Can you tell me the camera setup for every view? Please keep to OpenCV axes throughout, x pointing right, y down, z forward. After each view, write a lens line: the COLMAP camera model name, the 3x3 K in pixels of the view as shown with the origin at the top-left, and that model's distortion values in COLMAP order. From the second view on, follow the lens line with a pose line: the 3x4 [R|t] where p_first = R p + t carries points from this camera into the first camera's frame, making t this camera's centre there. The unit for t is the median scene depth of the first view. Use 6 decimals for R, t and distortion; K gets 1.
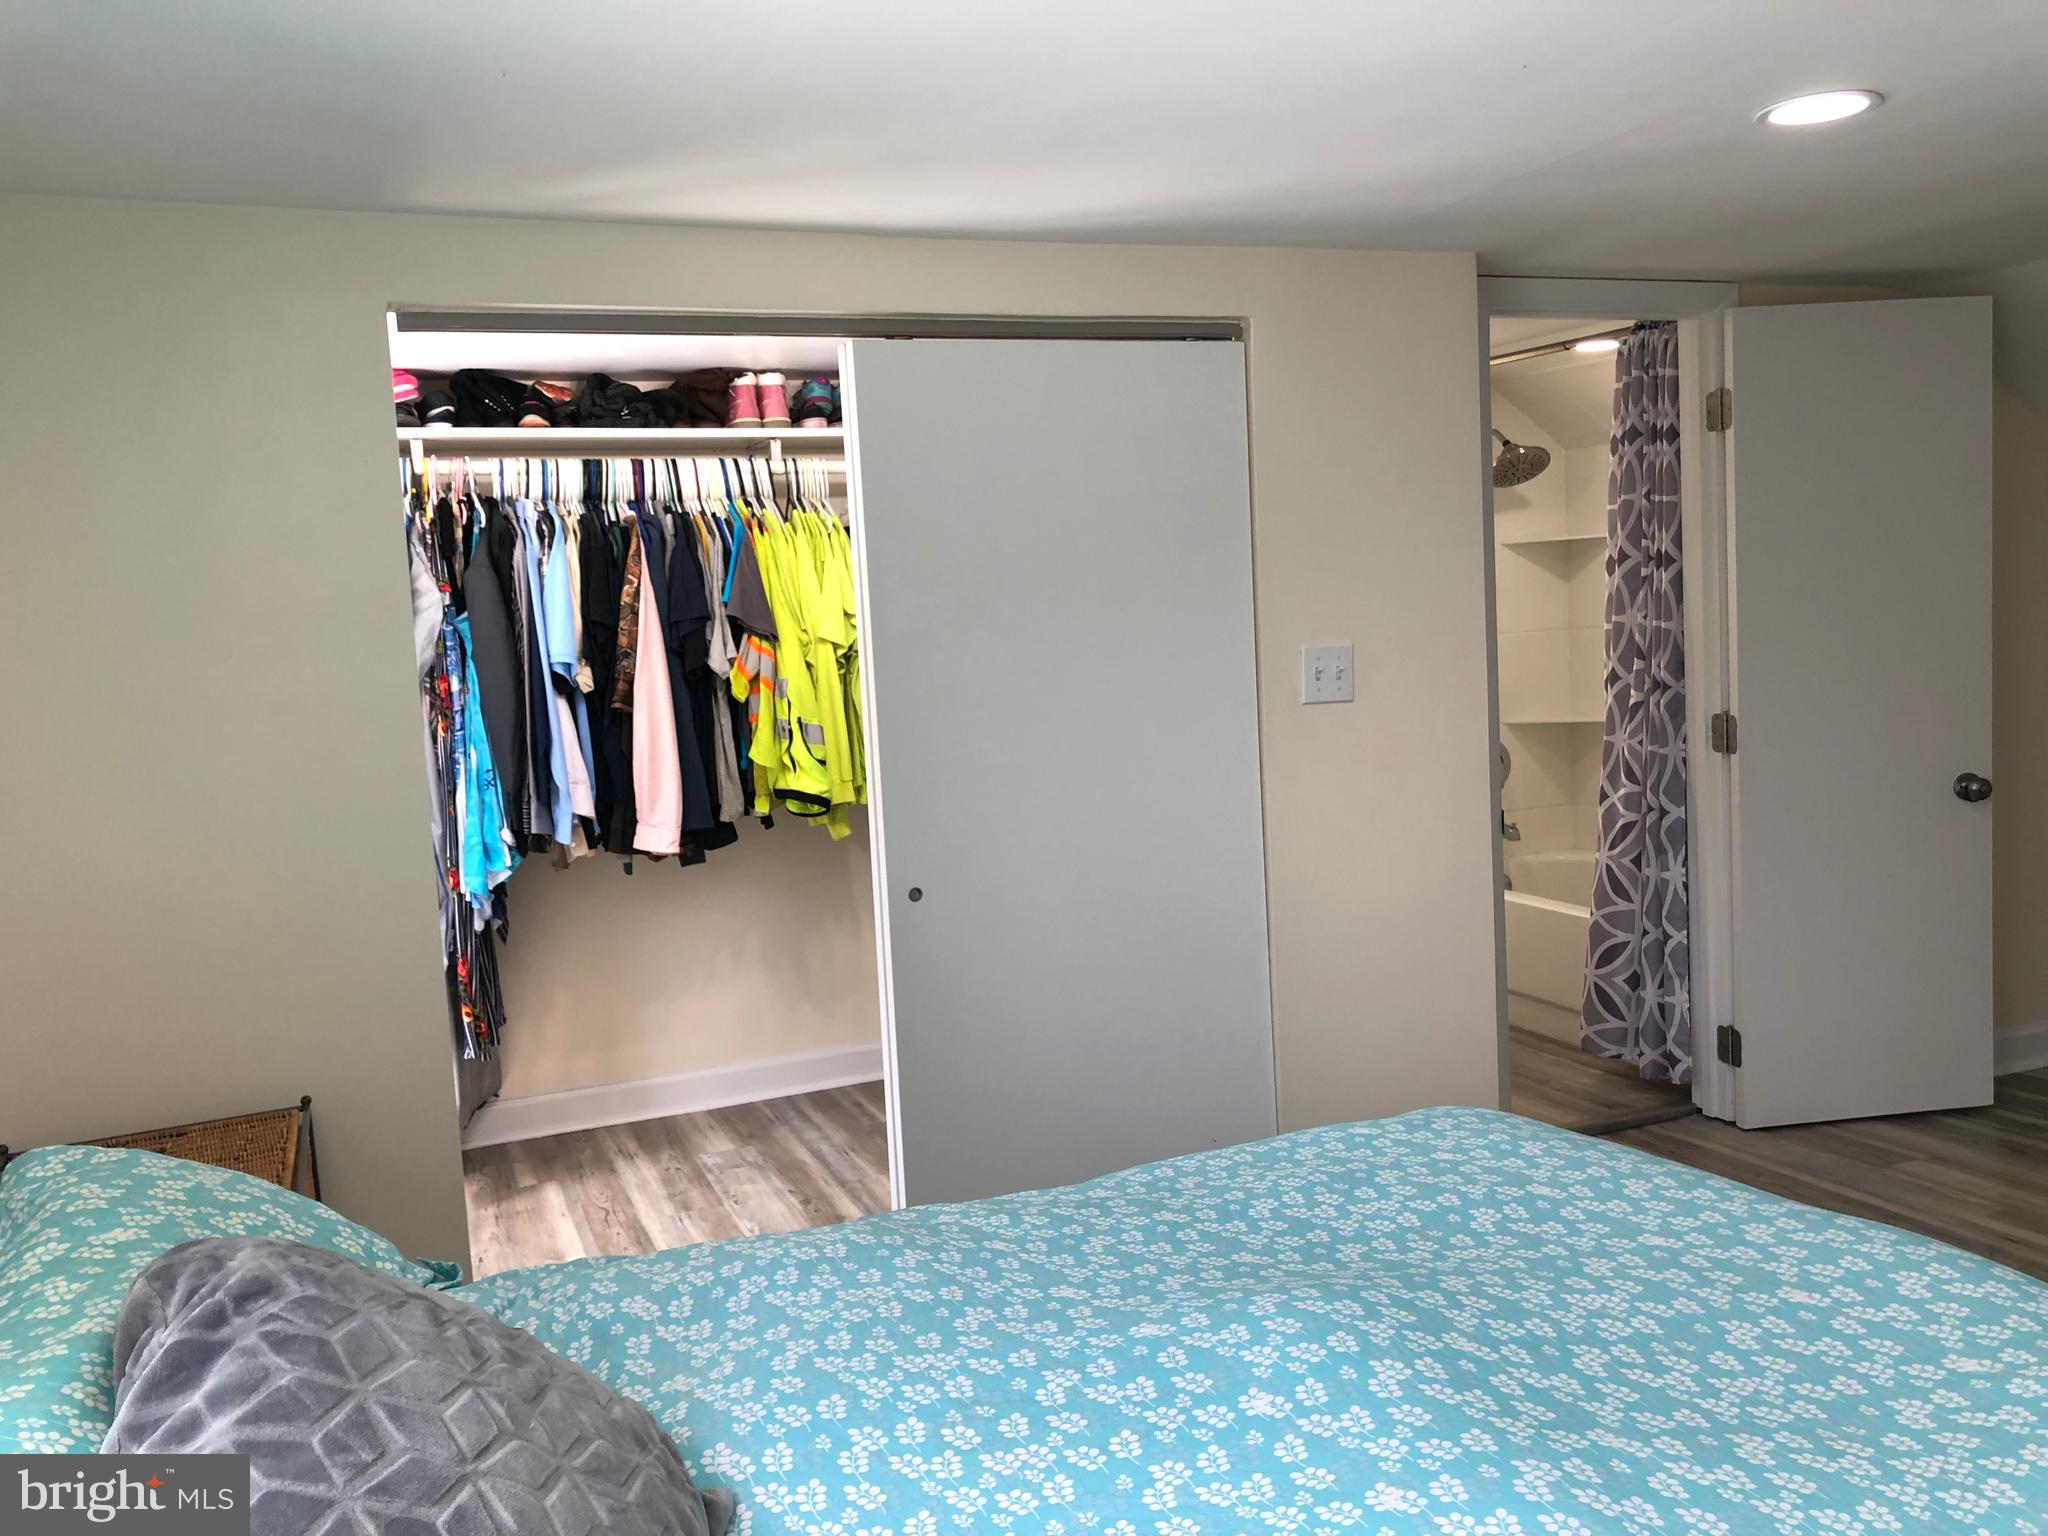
lens RADIAL K [[1674.7, 0, 1024.0], [0, 1674.7, 768.0], [0, 0, 1]] dist [0.001468, 0.001566]
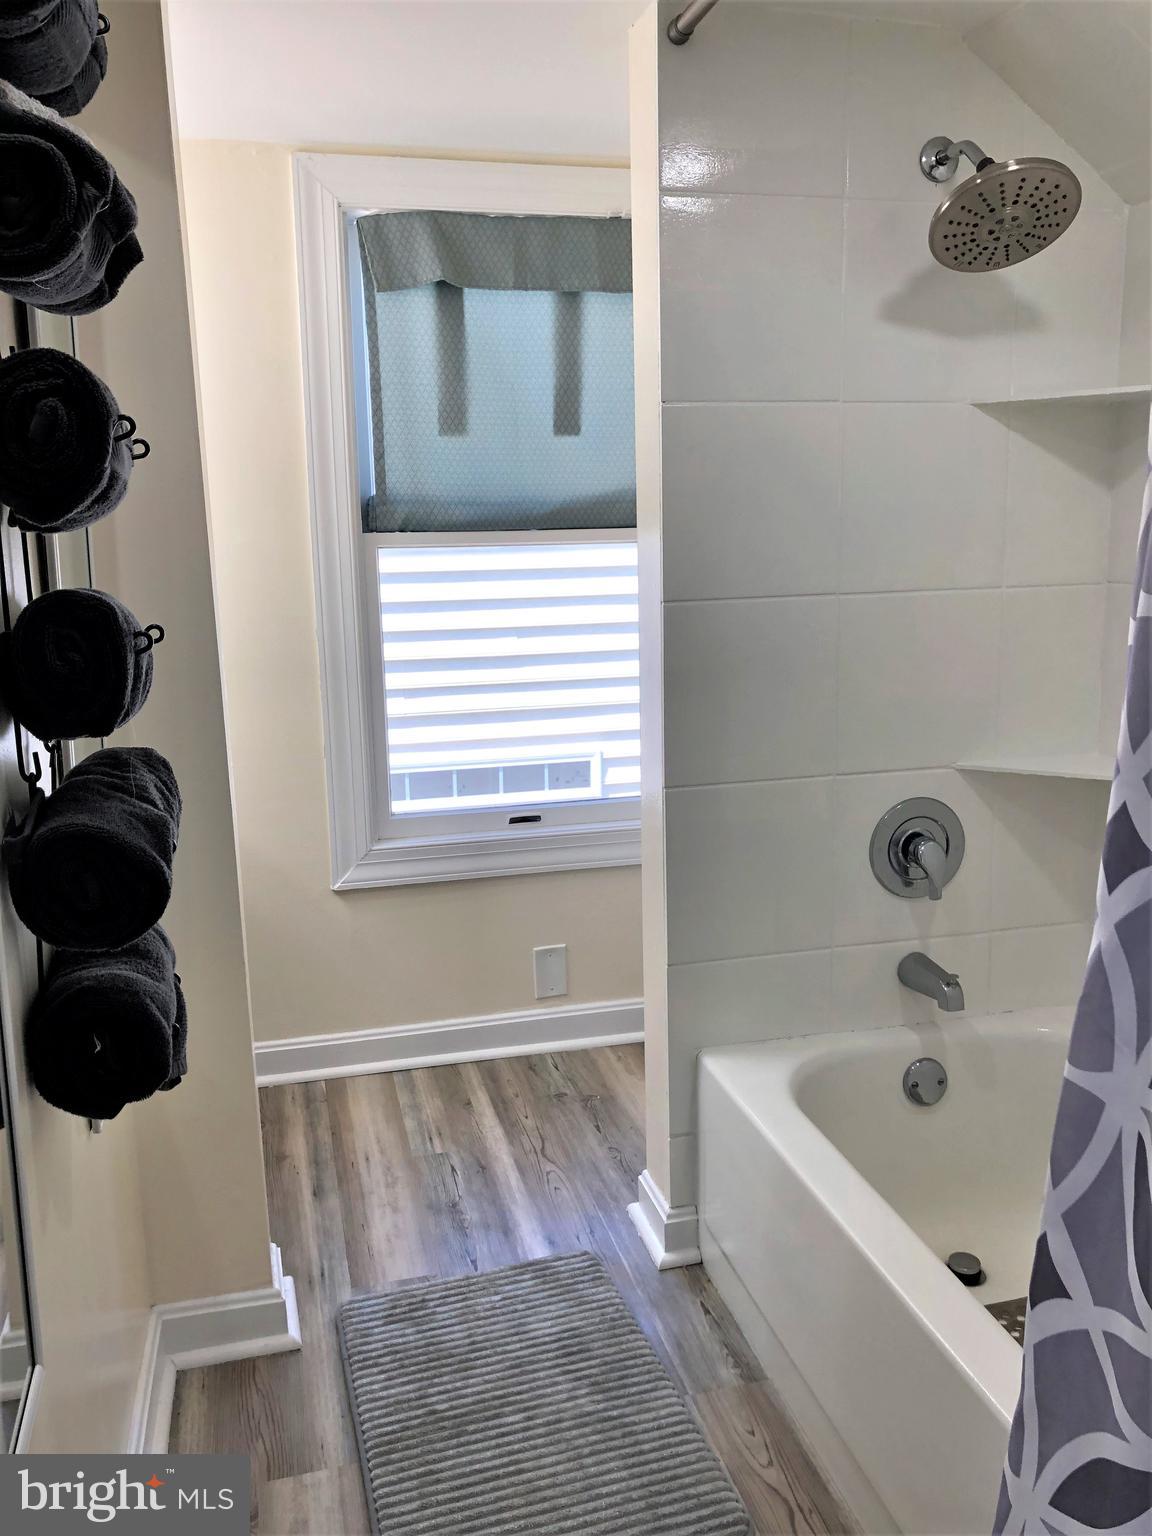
lens RADIAL K [[1256.0, 0, 576.0], [0, 1256.0, 768.0], [0, 0, 1]] dist [0.001468, 0.001566]
pose [[0.989623, 0.055994, -0.132330, 0.313425], [-0.043617, 0.994555, 0.094645, -0.080556], [0.136909, -0.087891, 0.986677, 0.856200]]
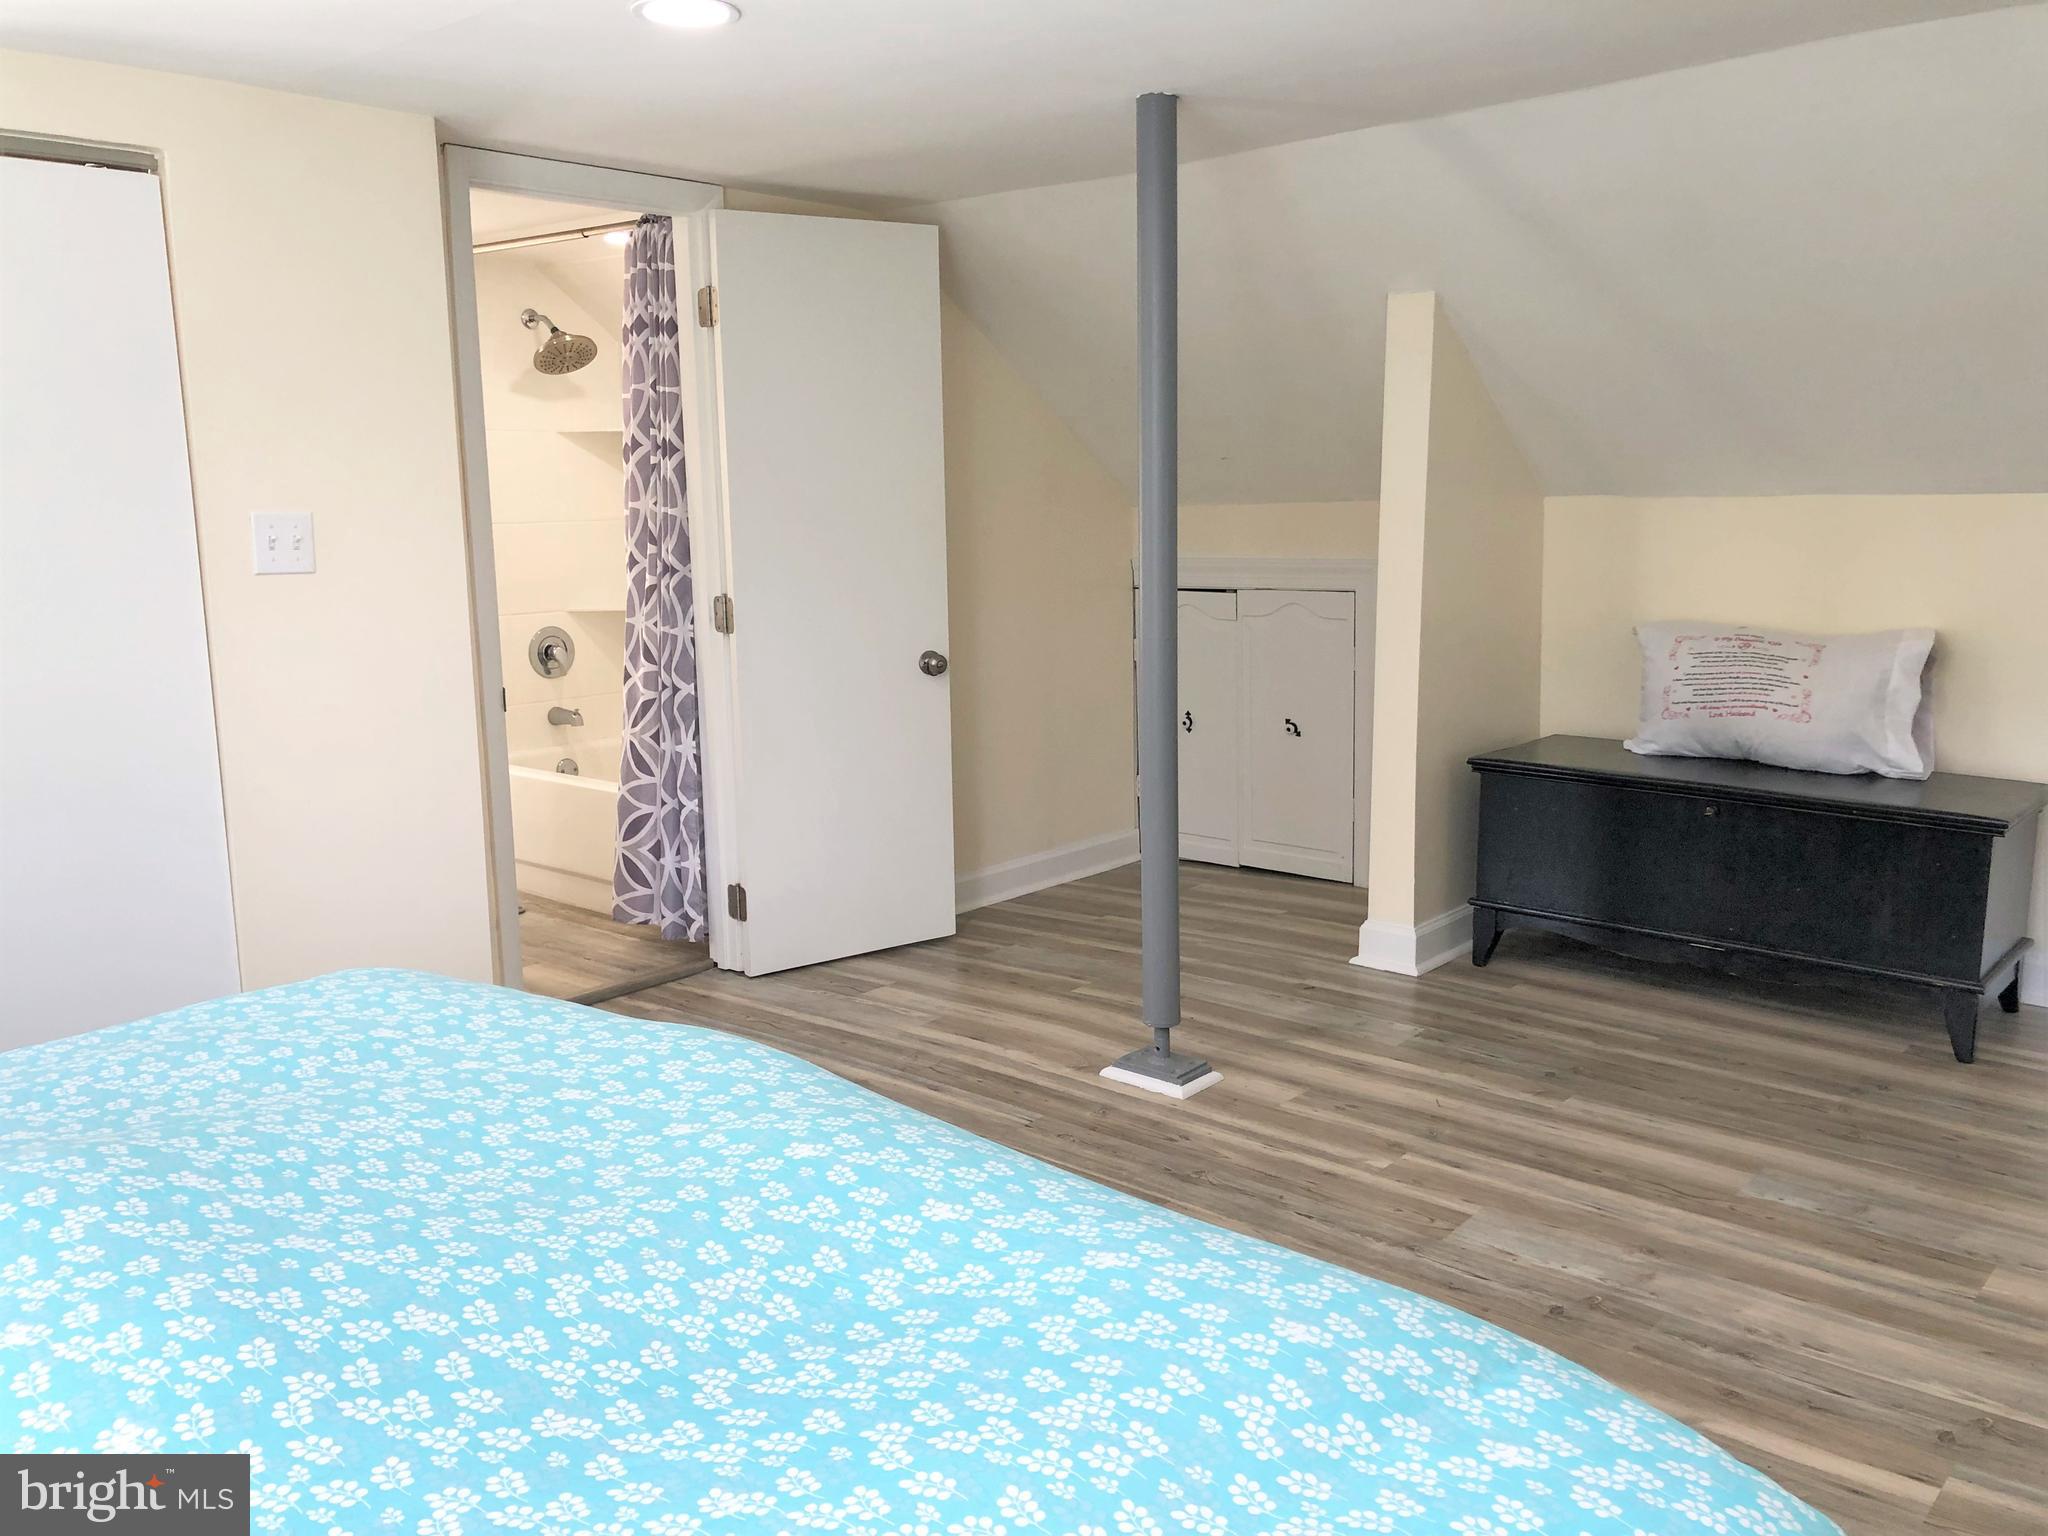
lens RADIAL K [[1658.1, 0, 1027.1], [0, 1658.1, 782.4], [0, 0, 1]] dist [0.006024, 0.007070]
pose [[0.886103, -0.042775, 0.461509, 0.092030], [0.012265, 0.997548, 0.068909, 0.015550], [-0.463325, -0.055400, 0.884455, -0.035958]]
